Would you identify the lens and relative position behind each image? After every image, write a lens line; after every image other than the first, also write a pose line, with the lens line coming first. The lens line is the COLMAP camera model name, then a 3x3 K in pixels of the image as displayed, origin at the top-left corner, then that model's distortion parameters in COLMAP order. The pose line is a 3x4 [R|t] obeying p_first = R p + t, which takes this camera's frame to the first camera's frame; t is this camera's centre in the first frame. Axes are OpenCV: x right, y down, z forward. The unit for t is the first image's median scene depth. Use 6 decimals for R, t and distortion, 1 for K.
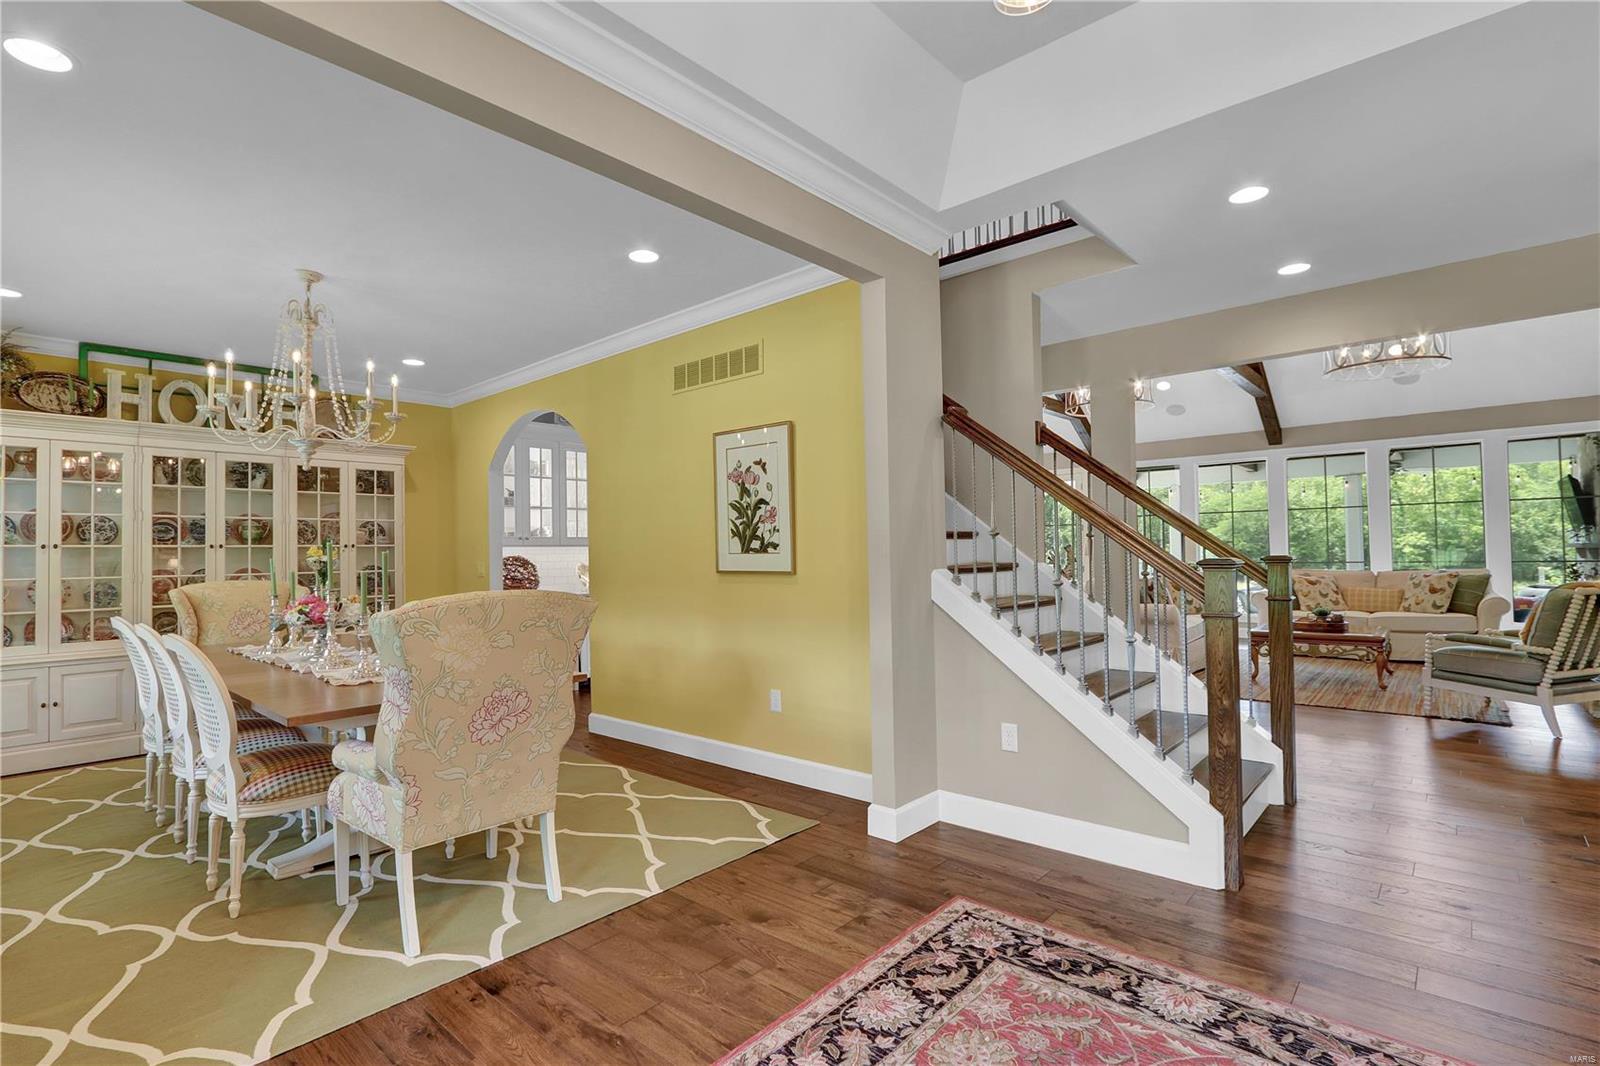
lens RADIAL K [[746.2, 0, 817.9], [0, 746.2, 537.2], [0, 0, 1]] dist [-0.016475, 0.000963]
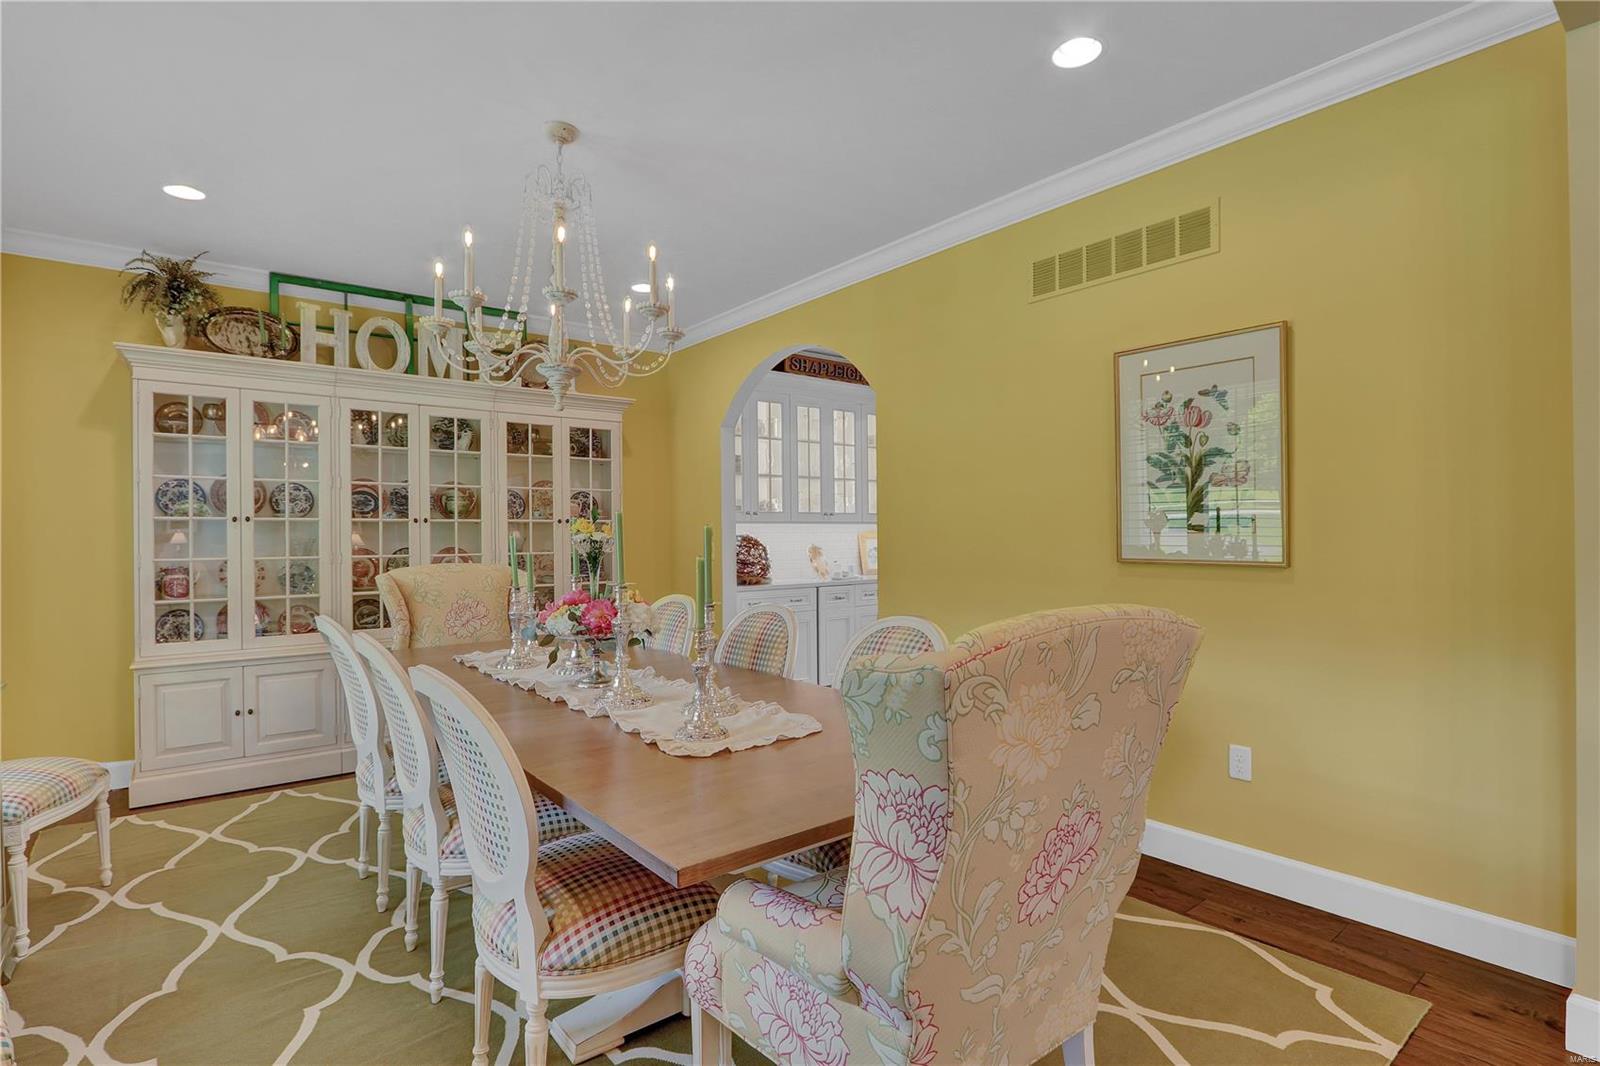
lens RADIAL K [[738.2, 0, 798.1], [0, 738.2, 537.1], [0, 0, 1]] dist [-0.015400, -0.000169]
pose [[0.986958, 0.007766, -0.160792, -0.324821], [-0.003607, 0.999652, 0.026143, 0.009506], [0.160939, -0.025222, 0.986642, 0.315204]]
